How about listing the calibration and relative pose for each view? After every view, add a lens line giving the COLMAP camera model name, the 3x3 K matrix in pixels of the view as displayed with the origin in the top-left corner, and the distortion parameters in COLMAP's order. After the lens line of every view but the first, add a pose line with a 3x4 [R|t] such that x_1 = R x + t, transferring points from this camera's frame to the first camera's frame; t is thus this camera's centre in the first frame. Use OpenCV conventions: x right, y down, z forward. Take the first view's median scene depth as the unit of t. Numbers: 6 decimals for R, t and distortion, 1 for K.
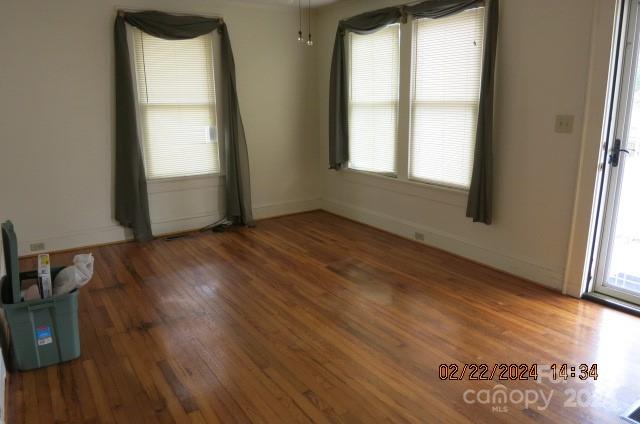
lens RADIAL K [[454.6, 0, 328.1], [0, 454.6, 221.5], [0, 0, 1]] dist [-0.036200, -0.000261]
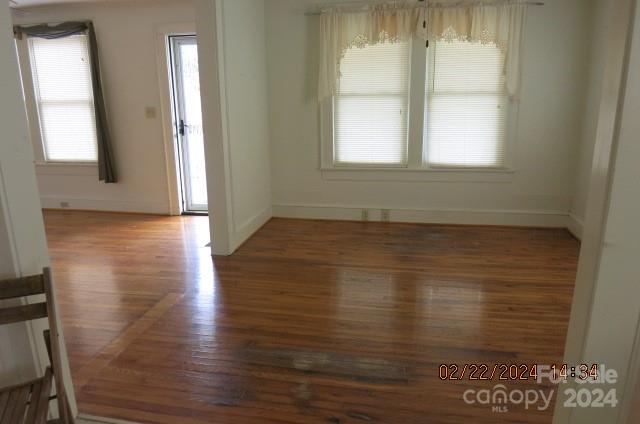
lens RADIAL K [[453.1, 0, 318.0], [0, 453.1, 212.7], [0, 0, 1]] dist [-0.045924, -0.003256]
pose [[0.704696, -0.172469, 0.688228, -0.222106], [0.181869, 0.981506, 0.059744, 0.145975], [-0.685804, 0.083066, 0.723030, -0.539706]]
